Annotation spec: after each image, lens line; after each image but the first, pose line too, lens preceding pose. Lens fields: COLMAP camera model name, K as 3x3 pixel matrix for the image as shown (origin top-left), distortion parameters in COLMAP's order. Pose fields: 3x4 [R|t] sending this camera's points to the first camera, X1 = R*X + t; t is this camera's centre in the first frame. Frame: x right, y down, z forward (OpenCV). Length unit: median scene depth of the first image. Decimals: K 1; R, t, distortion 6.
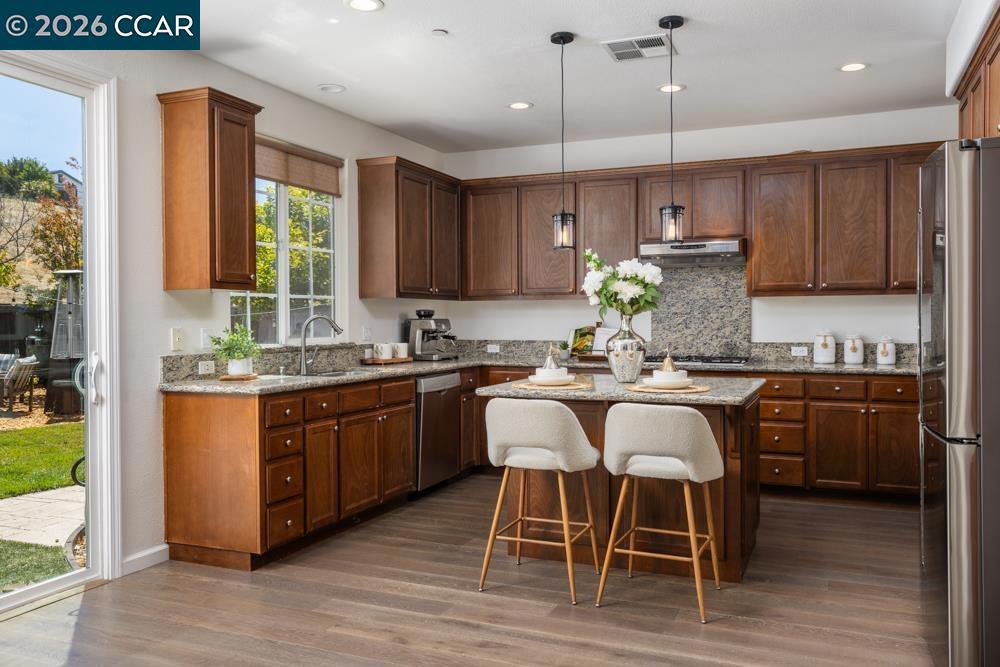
lens RADIAL K [[819.1, 0, 501.9], [0, 819.1, 333.1], [0, 0, 1]] dist [-0.003262, 0.040326]
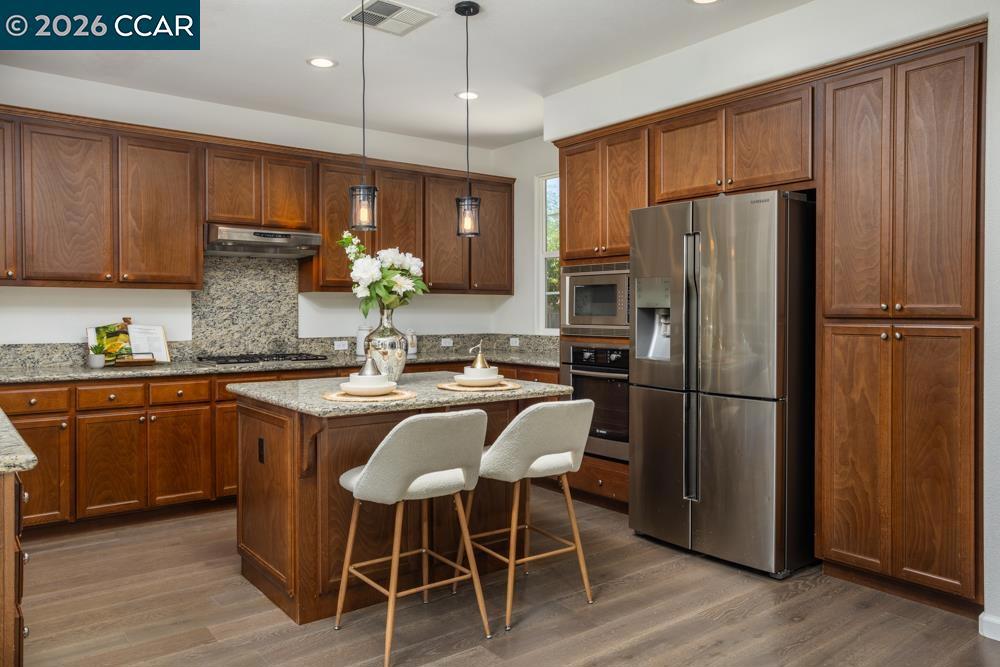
lens RADIAL K [[741.5, 0, 501.2], [0, 741.5, 323.9], [0, 0, 1]] dist [0.005963, 0.001136]
pose [[0.474440, -0.010002, 0.880231, -0.361663], [0.013792, 0.999897, 0.003927, -0.005737], [-0.880180, 0.010277, 0.474529, 0.362690]]
